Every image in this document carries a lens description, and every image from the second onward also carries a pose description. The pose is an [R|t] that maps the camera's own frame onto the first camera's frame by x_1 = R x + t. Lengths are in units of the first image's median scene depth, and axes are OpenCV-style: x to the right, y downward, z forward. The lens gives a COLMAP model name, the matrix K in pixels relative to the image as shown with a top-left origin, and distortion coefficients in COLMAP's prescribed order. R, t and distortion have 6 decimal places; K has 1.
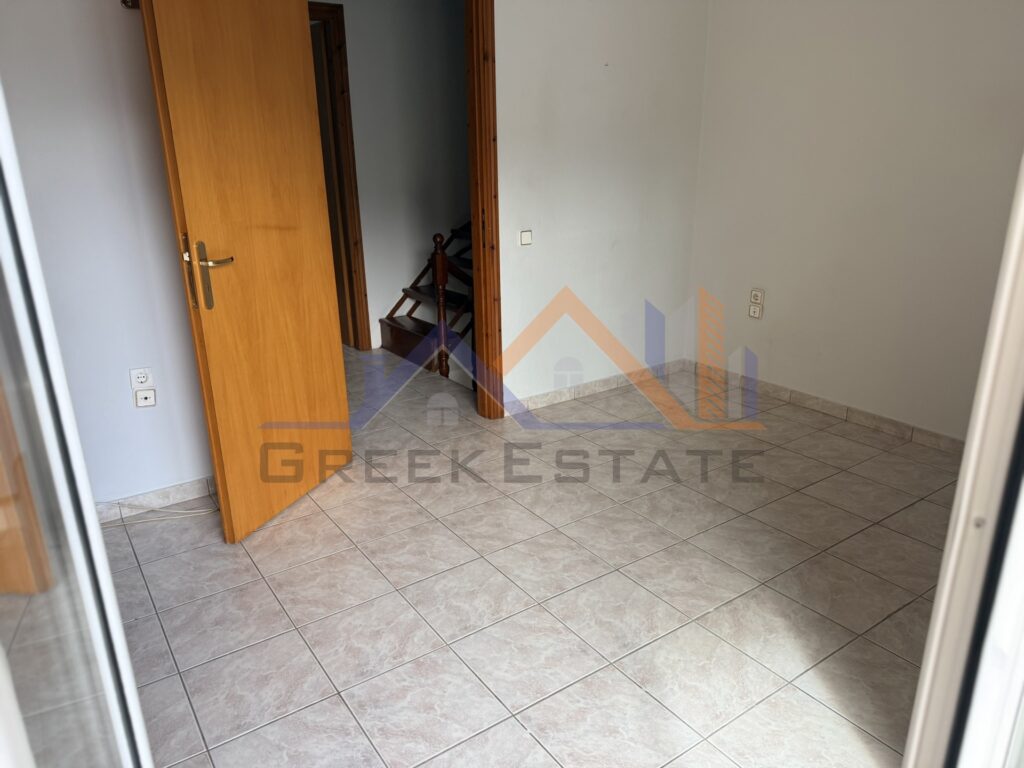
lens RADIAL K [[715.0, 0, 507.3], [0, 715.0, 383.3], [0, 0, 1]] dist [0.078301, -0.148980]
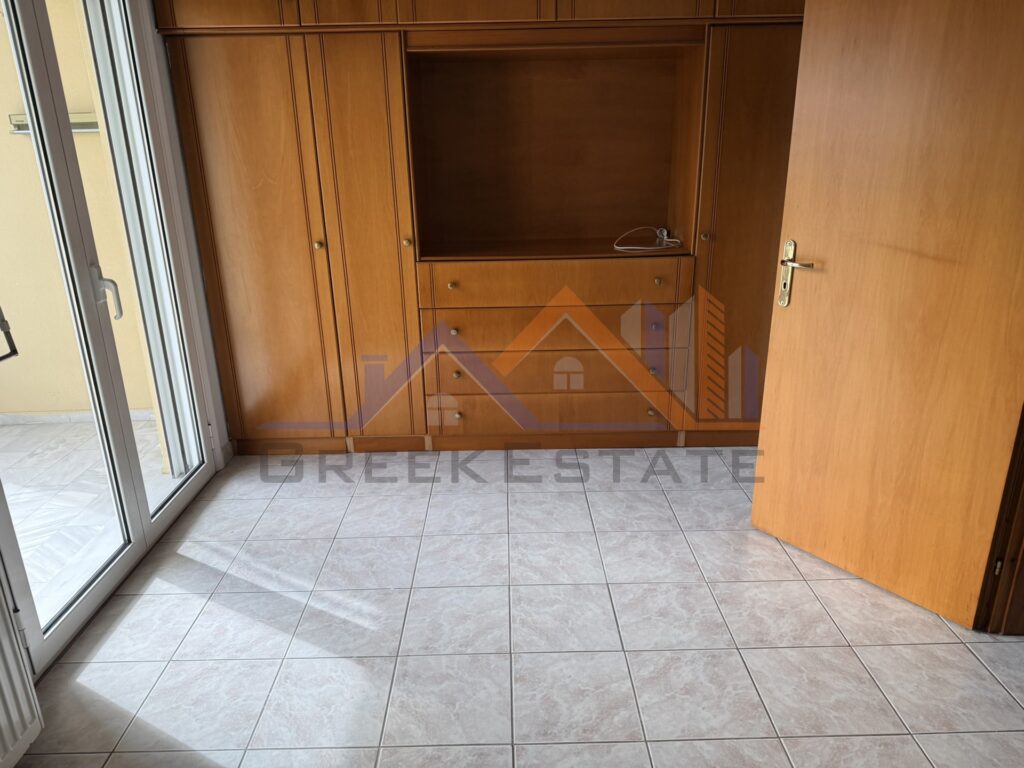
lens RADIAL K [[715.0, 0, 507.3], [0, 715.0, 383.3], [0, 0, 1]] dist [0.078301, -0.148980]
pose [[-0.557393, 0.298048, -0.774907, 0.639965], [-0.235294, 0.838369, 0.491705, -0.427381], [0.796209, 0.456405, -0.397172, 1.159581]]
